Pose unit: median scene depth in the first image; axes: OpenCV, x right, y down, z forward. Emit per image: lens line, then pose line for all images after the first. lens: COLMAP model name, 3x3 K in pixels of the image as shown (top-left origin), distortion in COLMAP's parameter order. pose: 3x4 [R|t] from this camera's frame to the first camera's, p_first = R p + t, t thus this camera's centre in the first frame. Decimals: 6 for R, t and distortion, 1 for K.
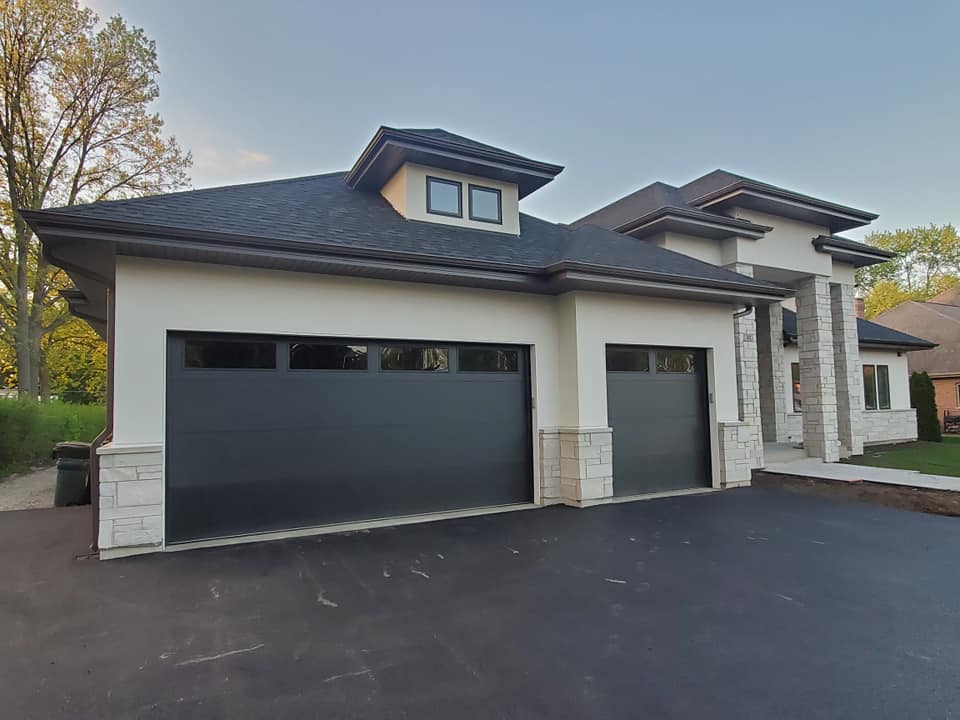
lens RADIAL K [[564.6, 0, 481.6], [0, 564.6, 363.0], [0, 0, 1]] dist [-0.001902, 0.002180]
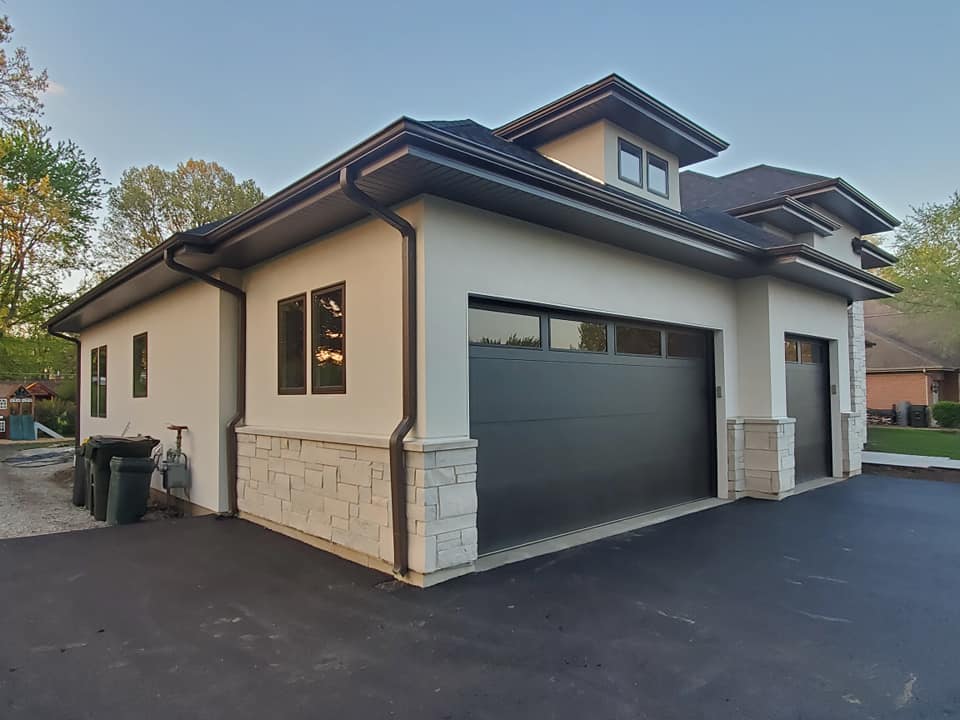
lens RADIAL K [[592.2, 0, 478.8], [0, 592.2, 362.8], [0, 0, 1]] dist [0.005377, -0.004334]
pose [[0.969254, 0.024477, 0.244841, -0.535317], [-0.029869, 0.999386, 0.018334, 0.015685], [-0.244242, -0.025084, 0.969390, 0.133137]]
